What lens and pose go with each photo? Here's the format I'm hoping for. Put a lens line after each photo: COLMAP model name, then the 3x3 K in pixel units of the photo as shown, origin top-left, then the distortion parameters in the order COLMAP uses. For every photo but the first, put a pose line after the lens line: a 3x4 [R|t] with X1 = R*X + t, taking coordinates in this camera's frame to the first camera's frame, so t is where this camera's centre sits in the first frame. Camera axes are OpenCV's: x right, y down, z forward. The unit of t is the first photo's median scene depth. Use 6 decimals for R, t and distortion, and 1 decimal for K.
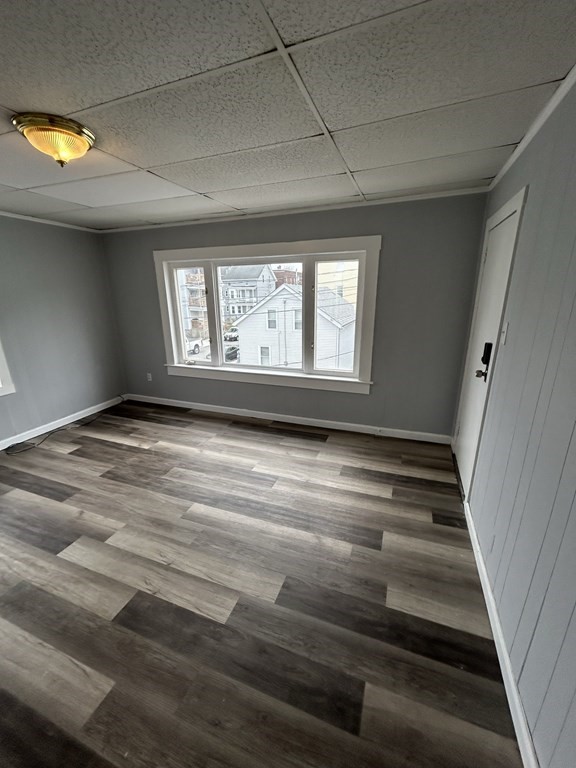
lens RADIAL K [[310.5, 0, 289.5], [0, 310.5, 384.8], [0, 0, 1]] dist [-0.001782, 0.001139]
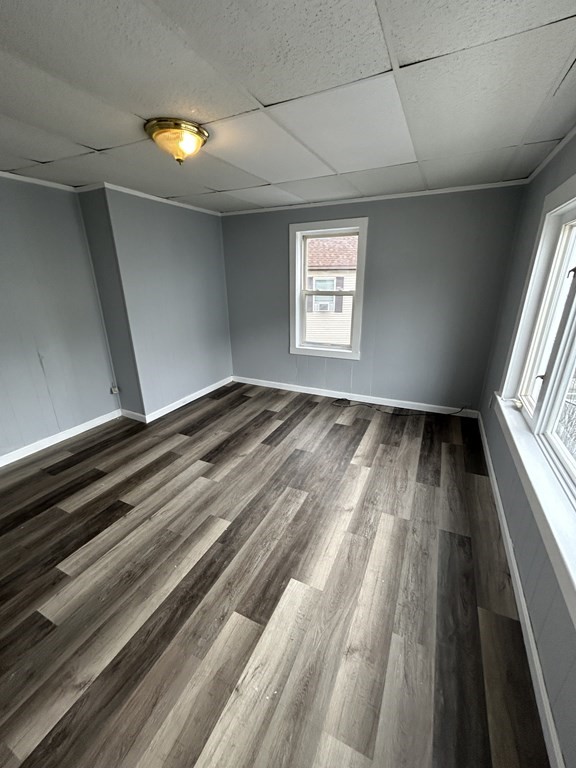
lens RADIAL K [[310.5, 0, 290.2], [0, 310.5, 384.7], [0, 0, 1]] dist [-0.001782, 0.001139]
pose [[-0.084167, 0.341748, -0.936015, 0.398699], [-0.275650, 0.894706, 0.351452, -0.346993], [0.957566, 0.287593, 0.018898, 1.121527]]
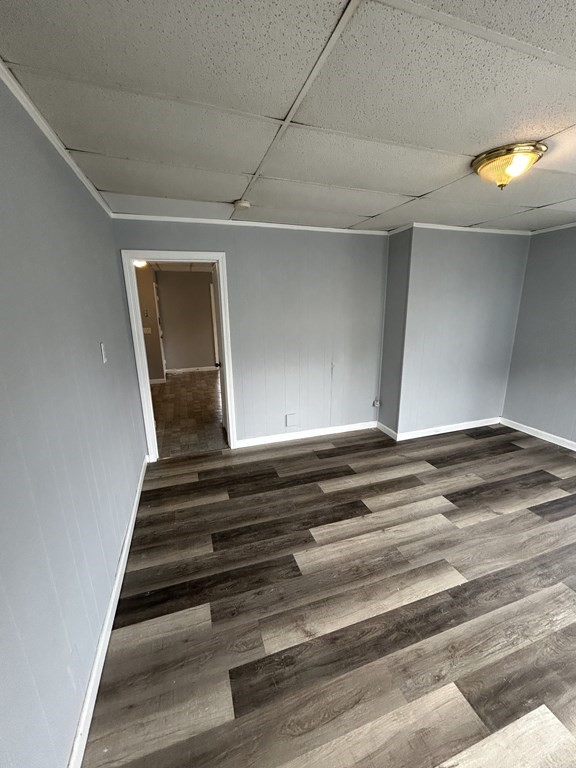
lens RADIAL K [[310.5, 0, 289.2], [0, 310.5, 385.3], [0, 0, 1]] dist [-0.001782, 0.001139]
pose [[-0.773938, 0.178573, -0.607563, 0.440611], [-0.157908, 0.874691, 0.458237, -0.341202], [0.613258, 0.450585, -0.648758, 1.096692]]
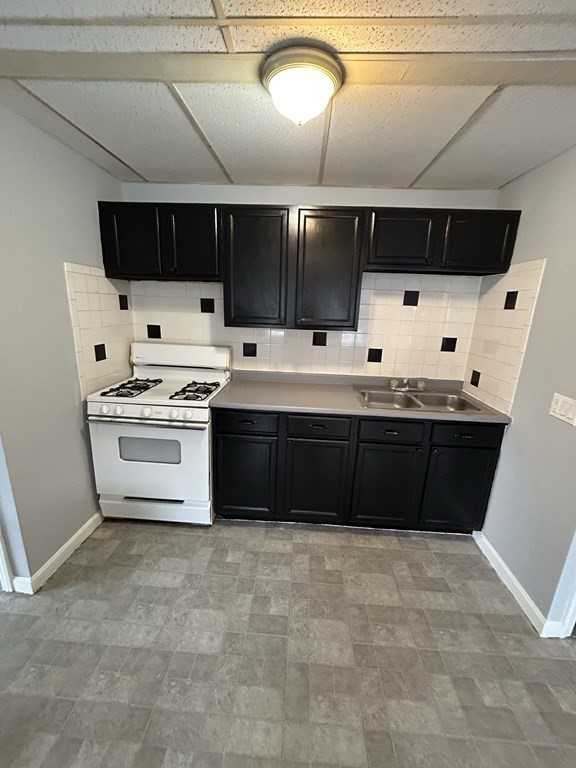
lens RADIAL K [[310.5, 0, 284.7], [0, 310.5, 384.5], [0, 0, 1]] dist [-0.001782, 0.001139]
pose [[-0.303121, -0.251447, 0.919180, -0.681962], [0.233597, 0.915526, 0.327482, 0.268430], [-0.923878, 0.313985, -0.218778, -0.907239]]
